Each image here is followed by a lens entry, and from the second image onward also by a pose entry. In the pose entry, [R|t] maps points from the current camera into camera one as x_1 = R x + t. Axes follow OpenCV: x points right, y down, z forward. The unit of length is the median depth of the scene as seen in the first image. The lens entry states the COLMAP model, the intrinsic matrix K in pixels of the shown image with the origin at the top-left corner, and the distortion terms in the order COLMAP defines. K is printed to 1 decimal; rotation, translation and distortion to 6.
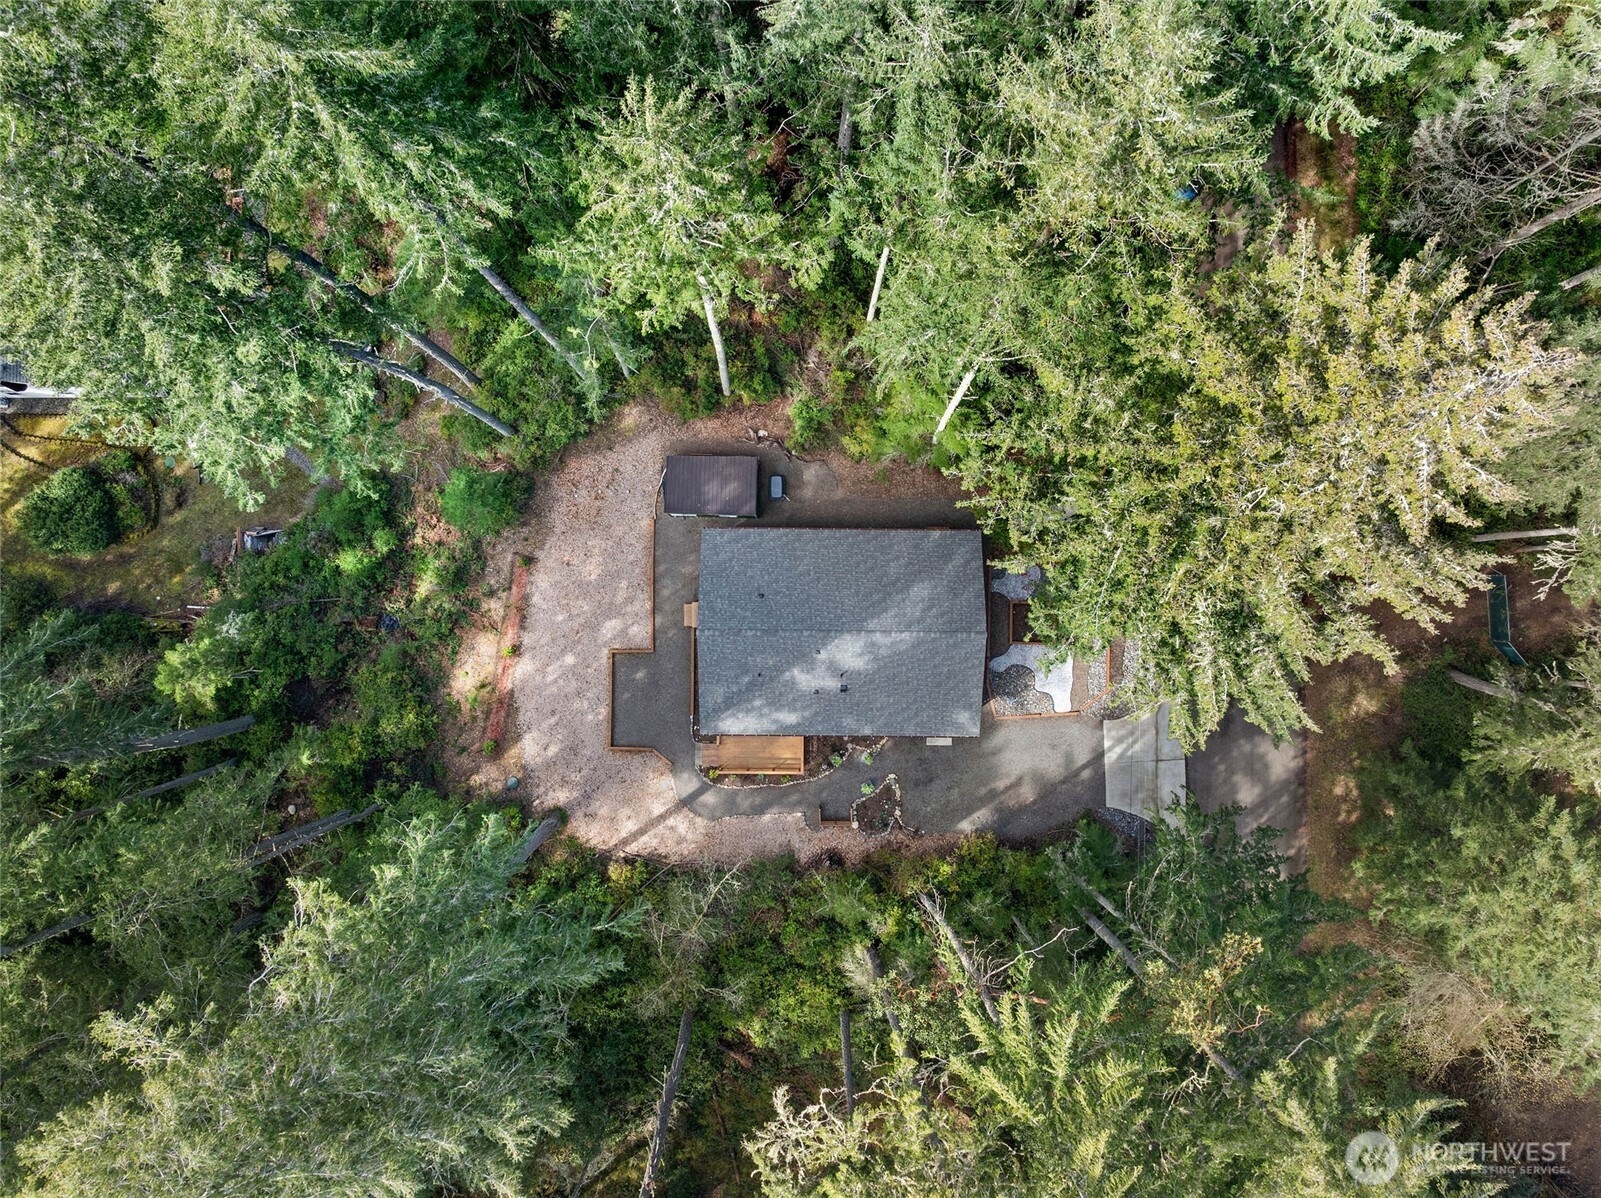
lens RADIAL K [[1119.4, 0, 802.5], [0, 1119.4, 598.6], [0, 0, 1]] dist [-0.006201, -0.019145]
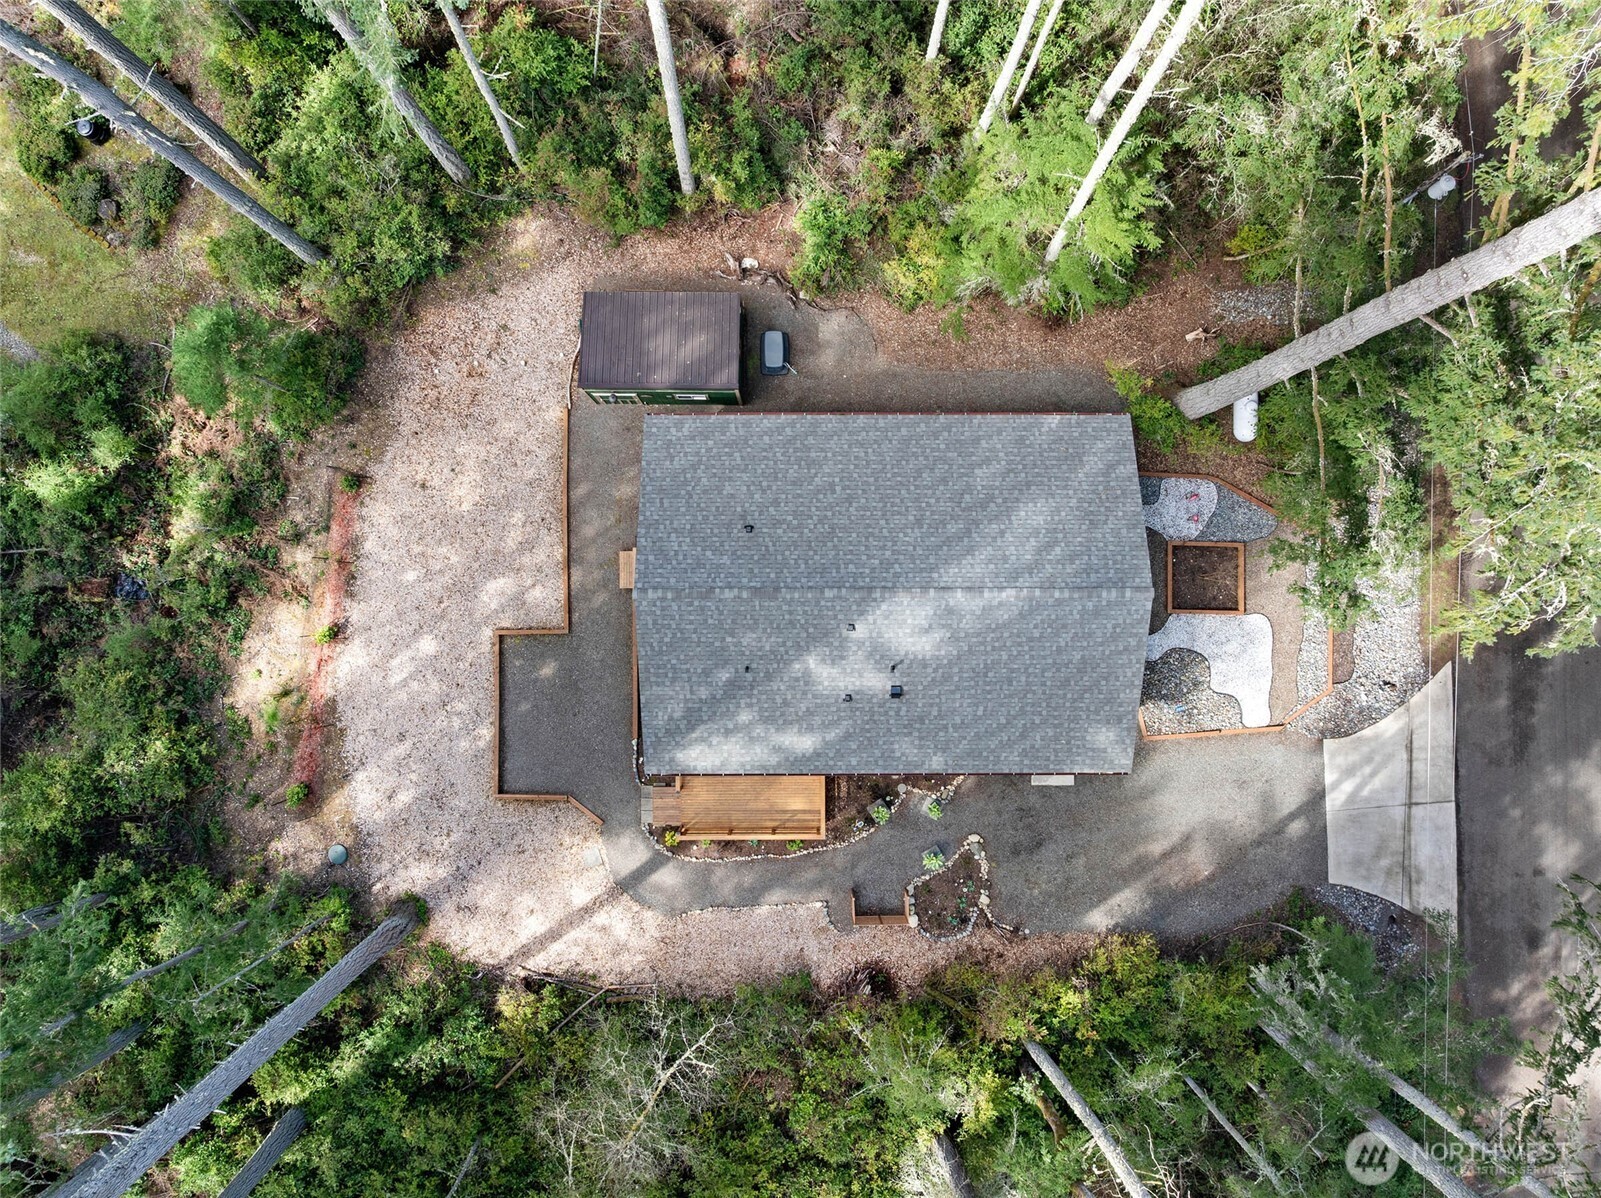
lens RADIAL K [[1119.4, 0, 799.4], [0, 1119.4, 600.3], [0, 0, 1]] dist [-0.006201, -0.019145]
pose [[0.999946, -0.010361, 0.000837, -0.011610], [0.010363, 0.999944, -0.002116, 0.033343], [-0.000815, 0.002124, 0.999997, 0.409678]]
